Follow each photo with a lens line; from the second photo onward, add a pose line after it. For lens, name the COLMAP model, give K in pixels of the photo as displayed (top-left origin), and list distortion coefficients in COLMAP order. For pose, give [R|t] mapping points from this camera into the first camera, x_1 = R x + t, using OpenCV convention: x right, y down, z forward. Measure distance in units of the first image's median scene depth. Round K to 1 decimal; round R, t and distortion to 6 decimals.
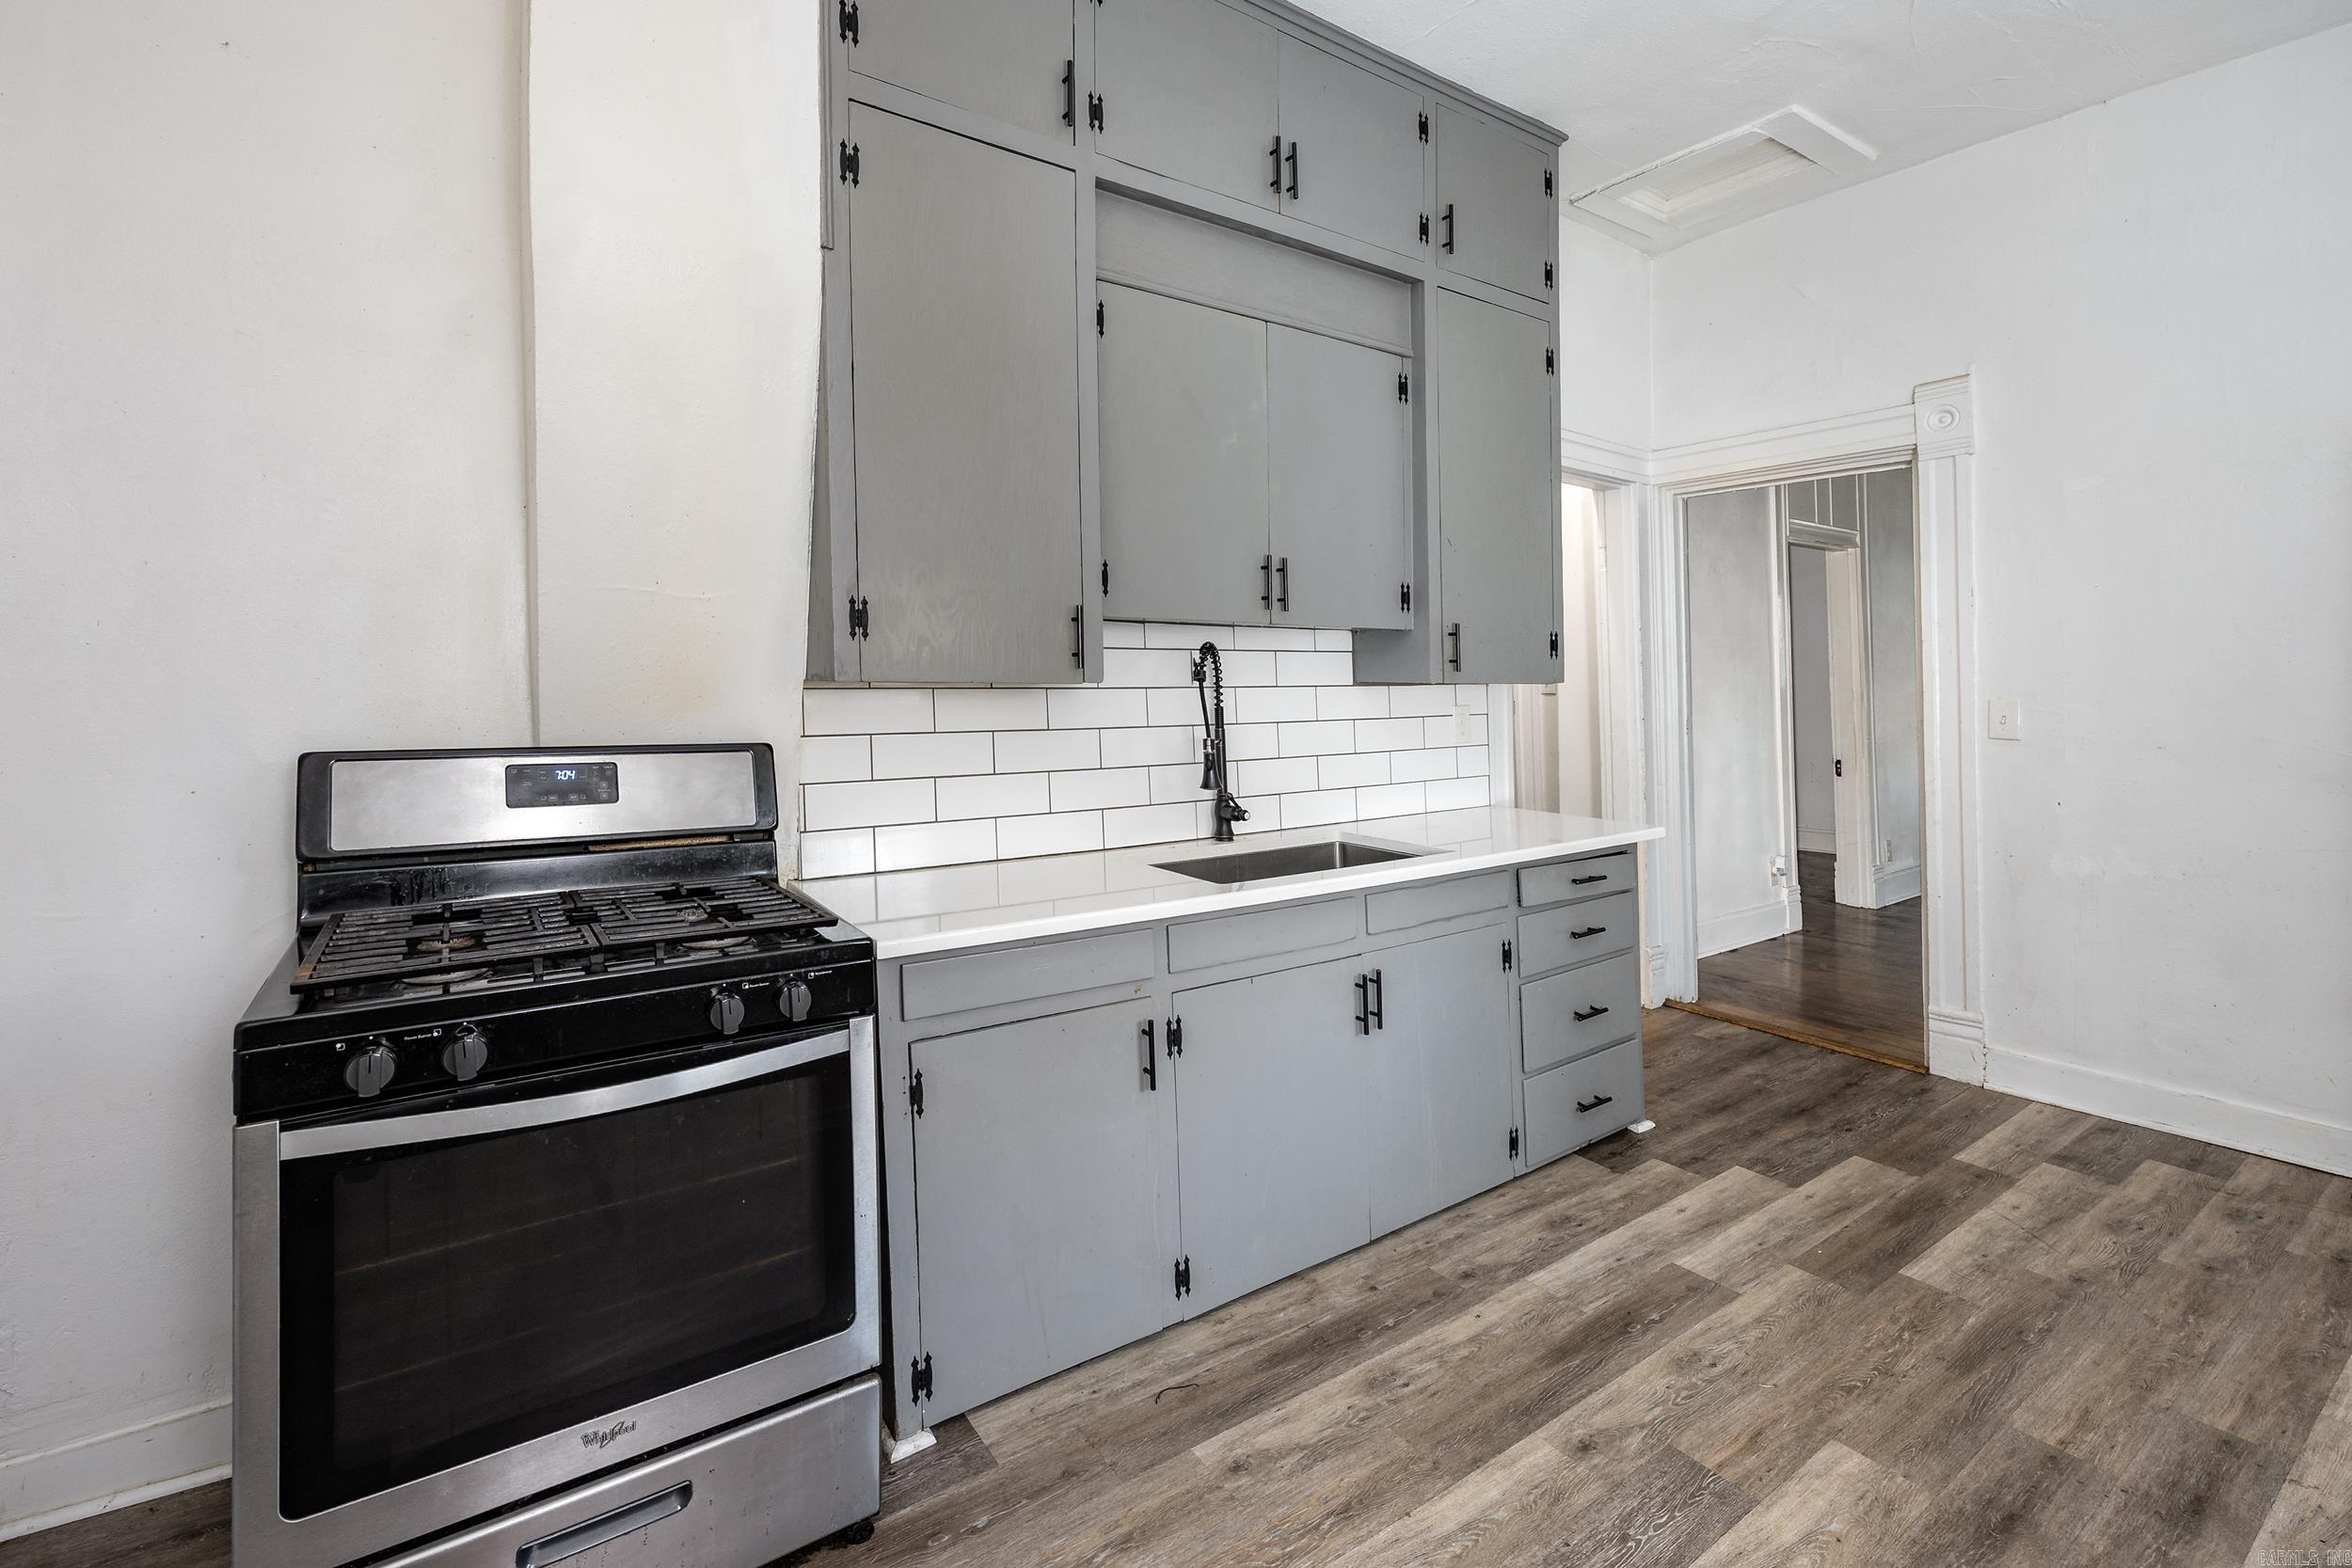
lens RADIAL K [[1015.9, 0, 1177.6], [0, 1015.9, 679.5], [0, 0, 1]] dist [-0.001194, -0.000339]
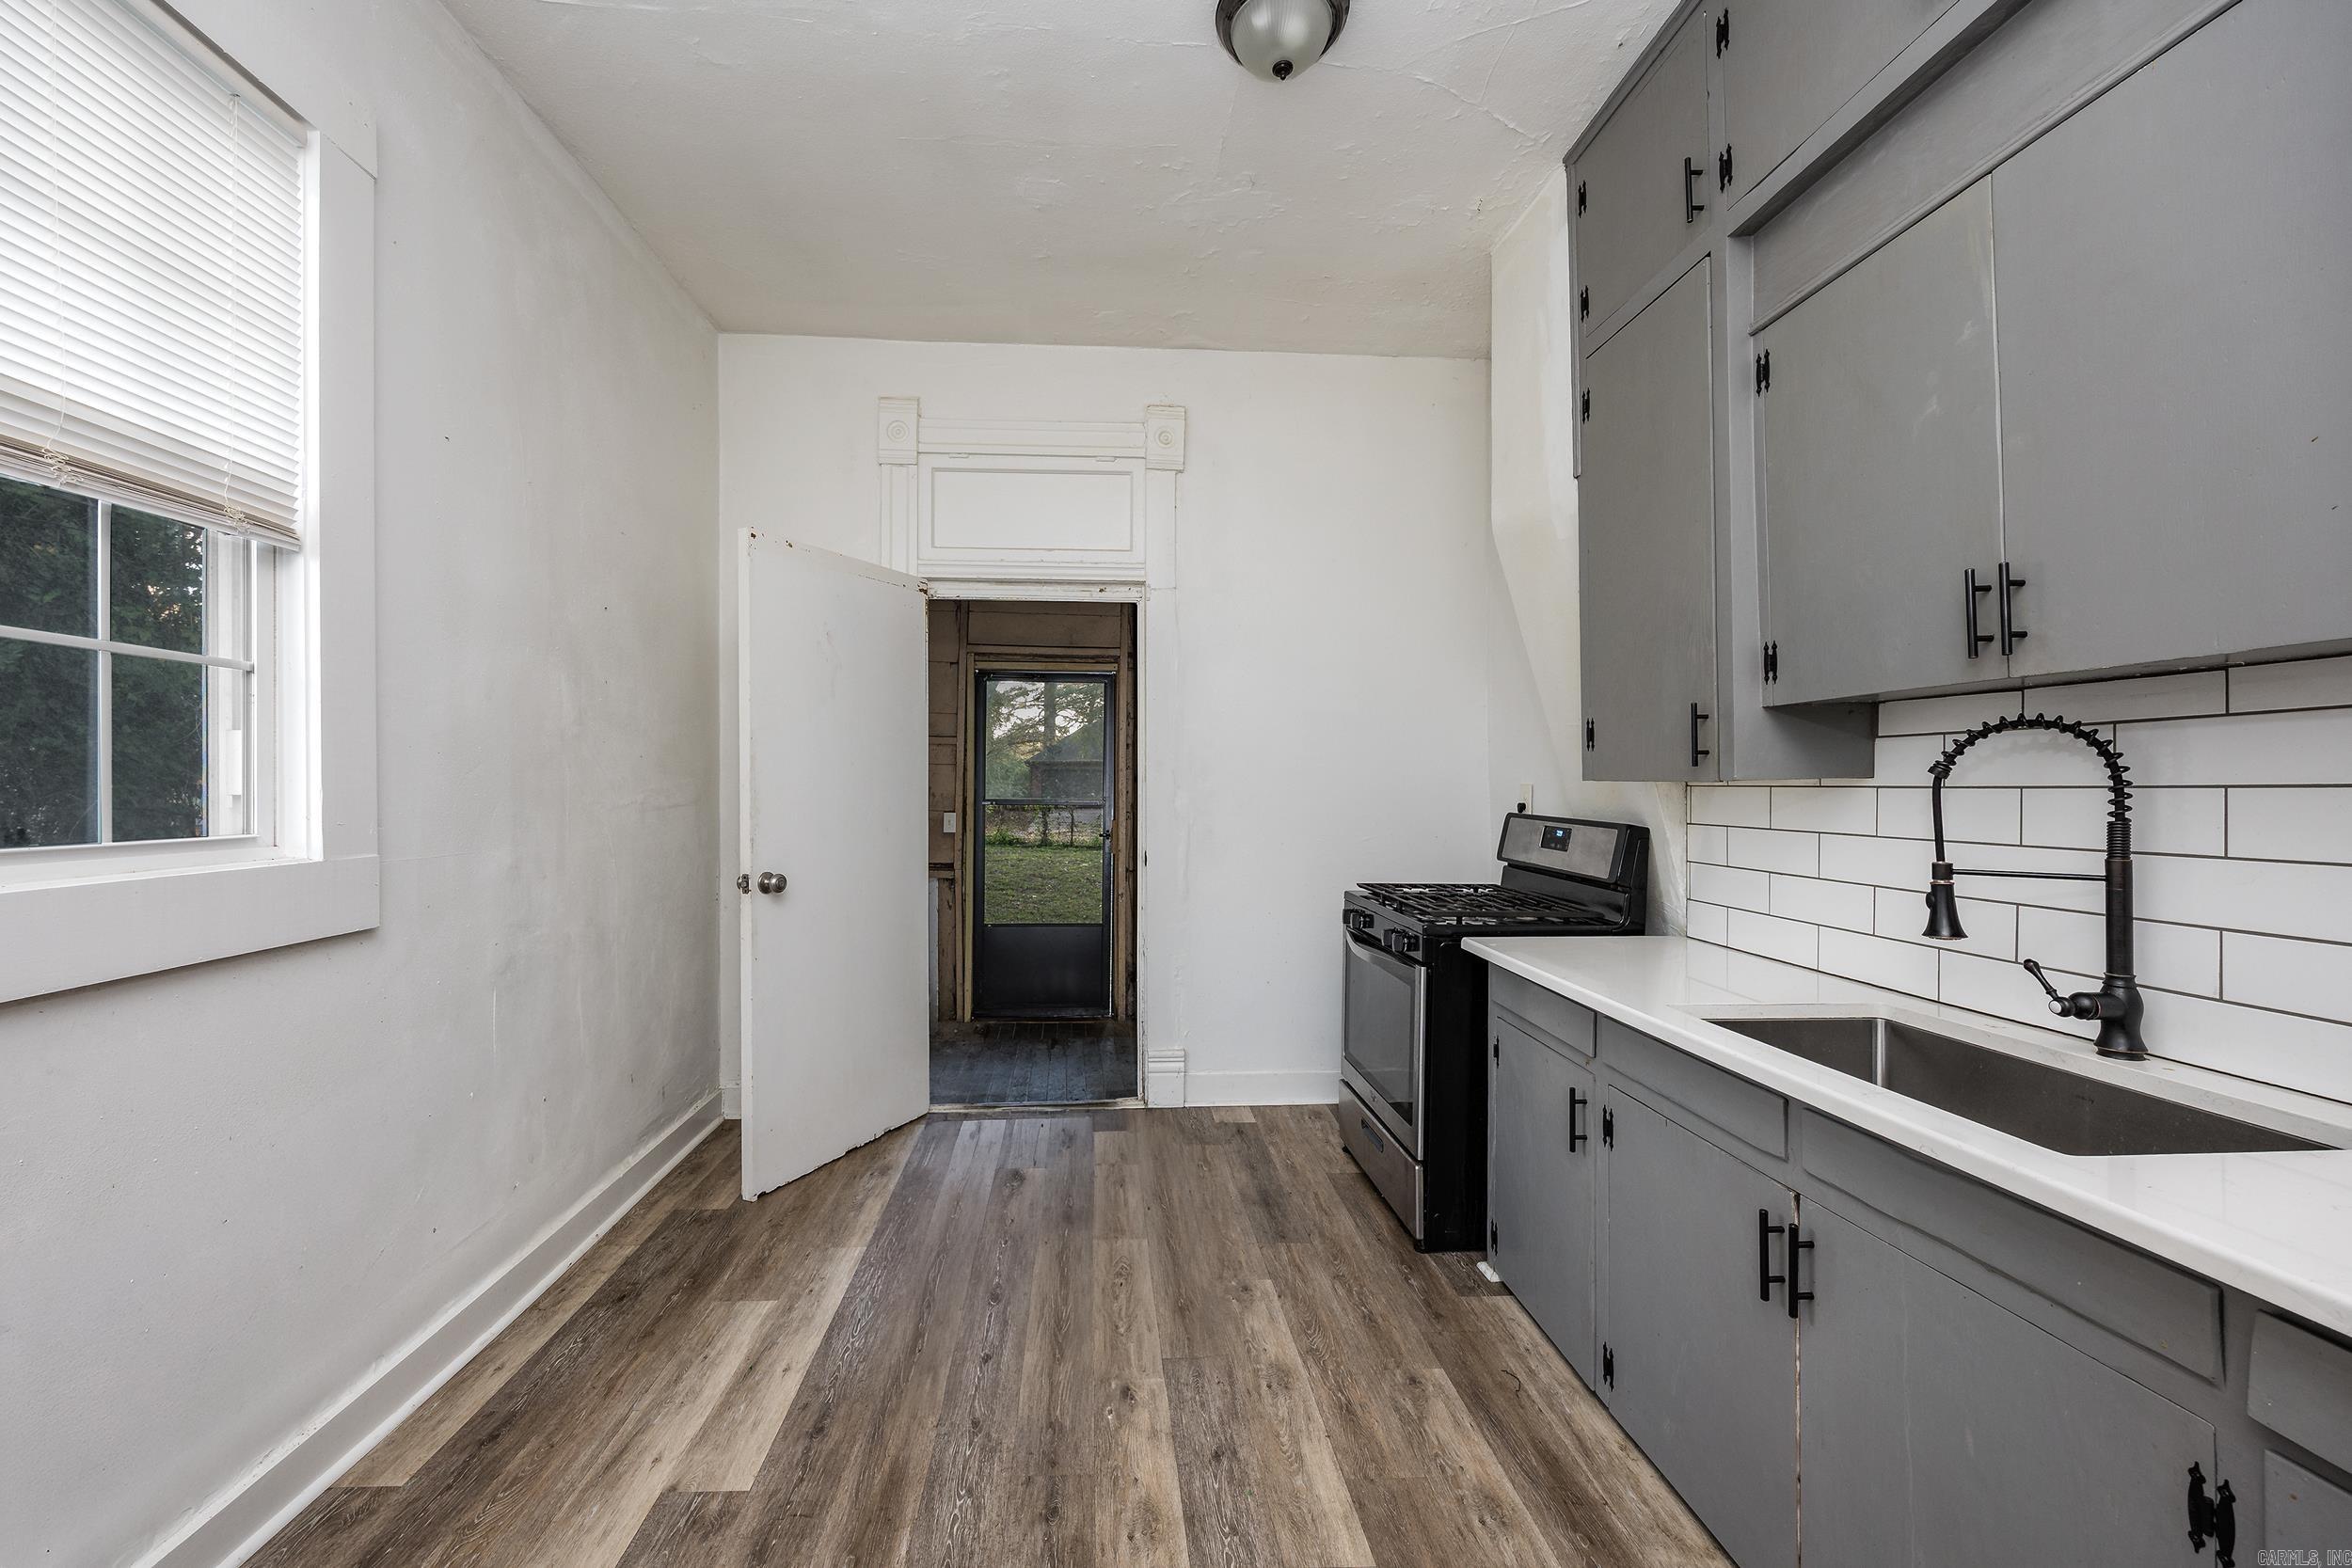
lens RADIAL K [[911.7, 0, 1176.0], [0, 911.7, 784.0], [0, 0, 1]] dist [0.001814, 0.000085]
pose [[-0.469999, 0.005367, -0.882651, 0.895158], [0.008680, 0.999961, 0.001458, 0.002189], [0.882624, -0.006976, -0.470028, 0.932058]]
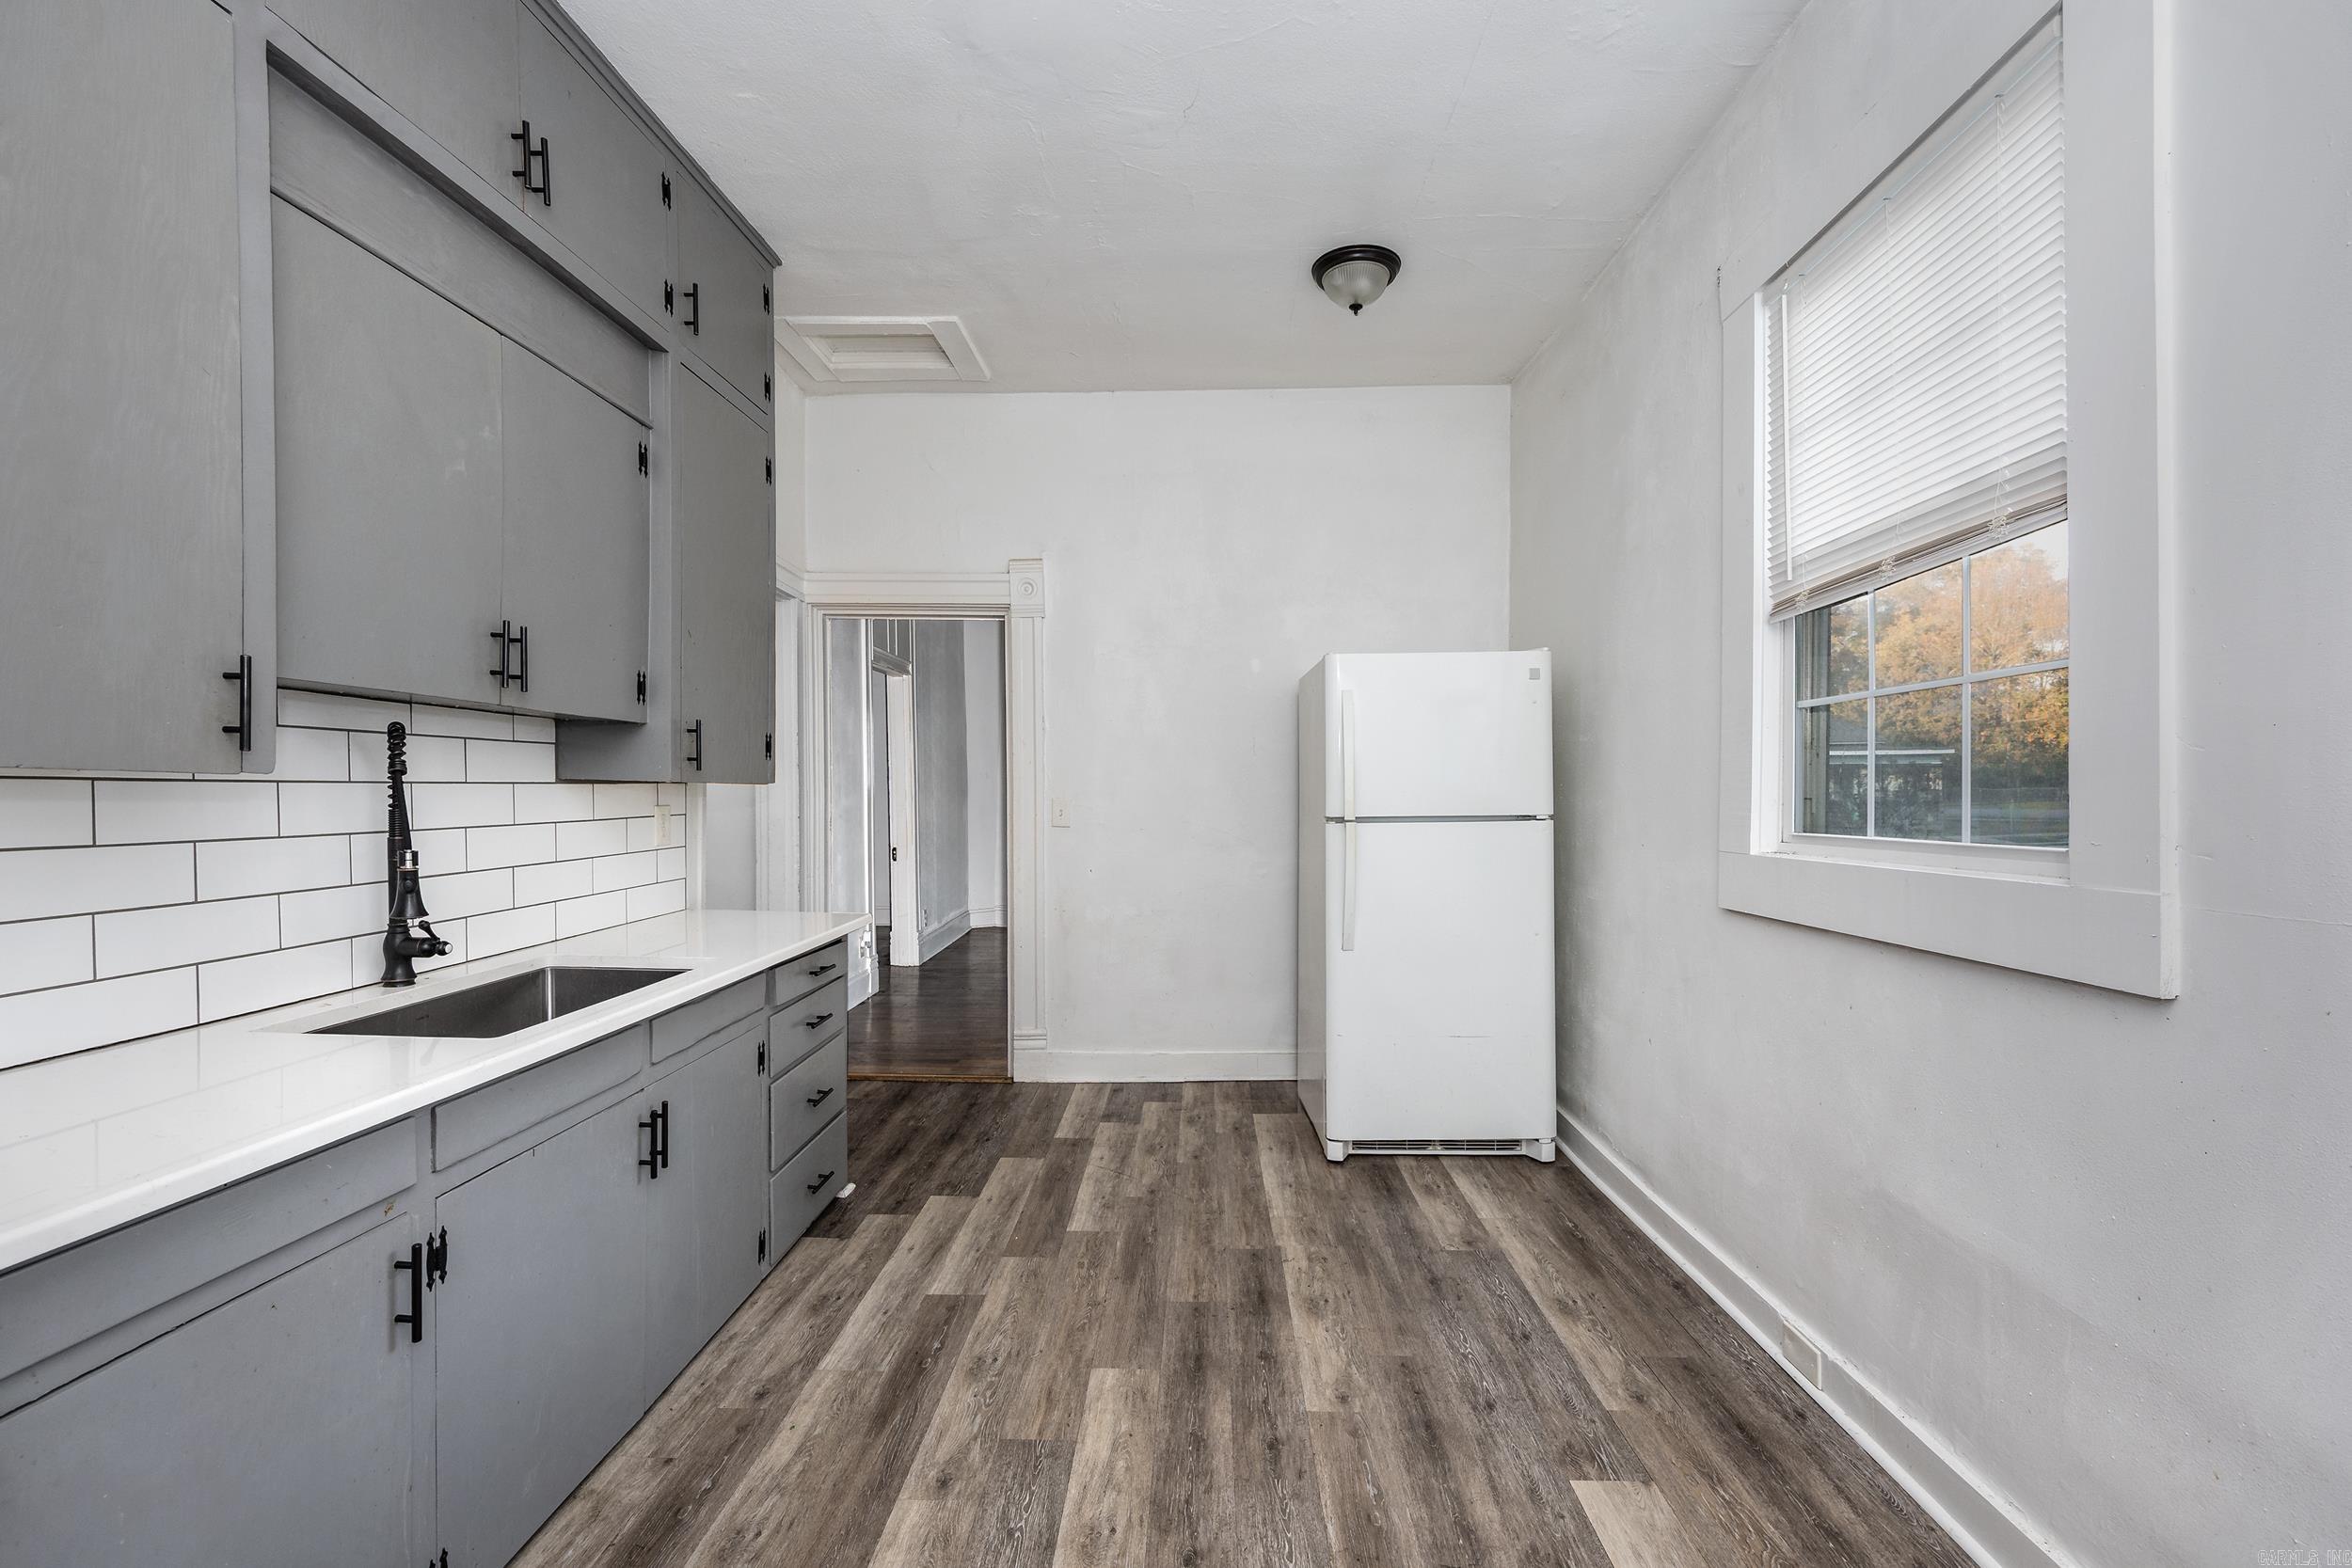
lens RADIAL K [[951.1, 0, 1177.7], [0, 951.1, 755.6], [0, 0, 1]] dist [-0.010146, 0.000306]
pose [[0.585094, 0.039742, 0.809991, -0.227997], [-0.021395, 0.999207, -0.033571, -0.001771], [-0.810683, 0.002313, 0.585481, 0.141483]]
